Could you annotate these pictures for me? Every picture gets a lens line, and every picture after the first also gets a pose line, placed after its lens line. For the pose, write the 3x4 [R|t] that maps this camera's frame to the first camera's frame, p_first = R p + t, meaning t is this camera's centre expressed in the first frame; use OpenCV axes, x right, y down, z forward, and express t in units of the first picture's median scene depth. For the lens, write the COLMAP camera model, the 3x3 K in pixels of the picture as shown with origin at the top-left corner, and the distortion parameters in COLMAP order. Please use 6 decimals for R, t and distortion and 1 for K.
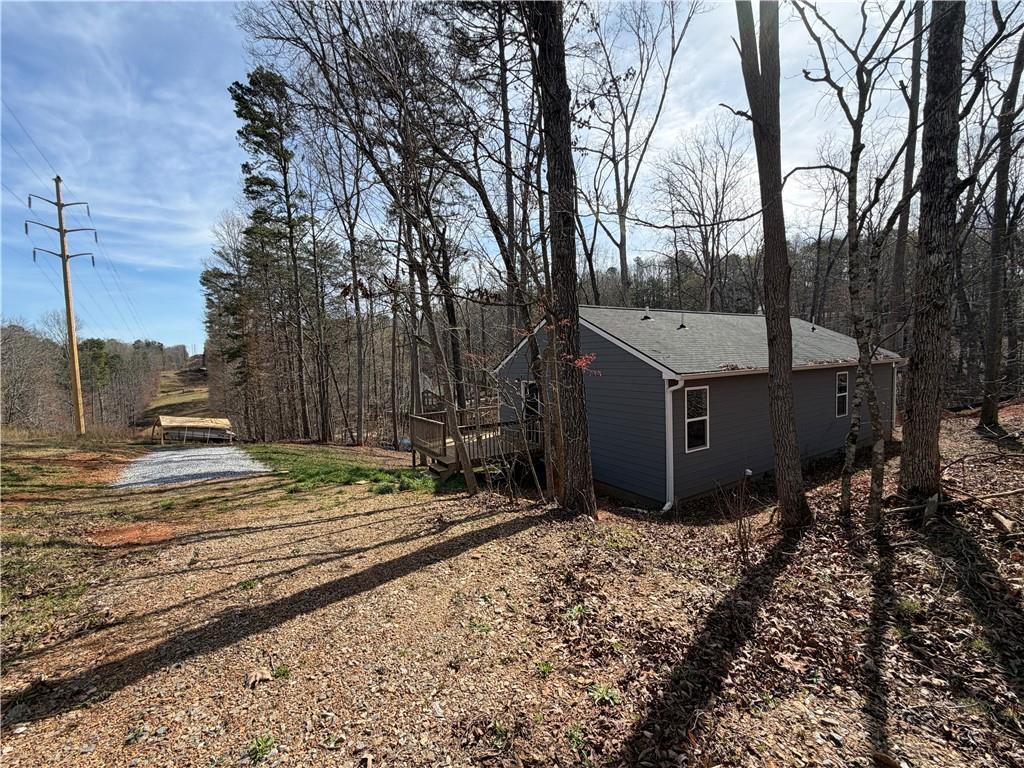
lens RADIAL K [[408.2, 0, 507.7], [0, 408.2, 383.1], [0, 0, 1]] dist [-0.000913, 0.000094]
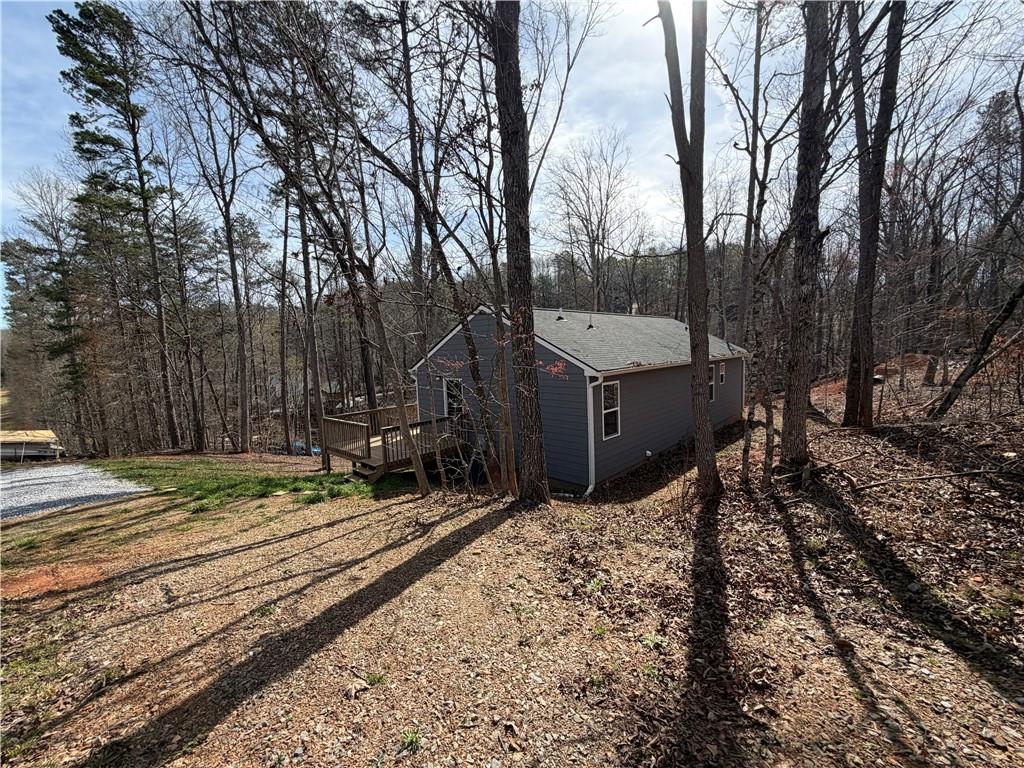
lens RADIAL K [[408.2, 0, 507.7], [0, 408.2, 383.1], [0, 0, 1]] dist [-0.000913, 0.000094]
pose [[0.966405, -0.024739, 0.255829, -0.100361], [0.020169, 0.999587, 0.020473, -0.015985], [-0.256230, -0.014626, 0.966505, -0.021421]]
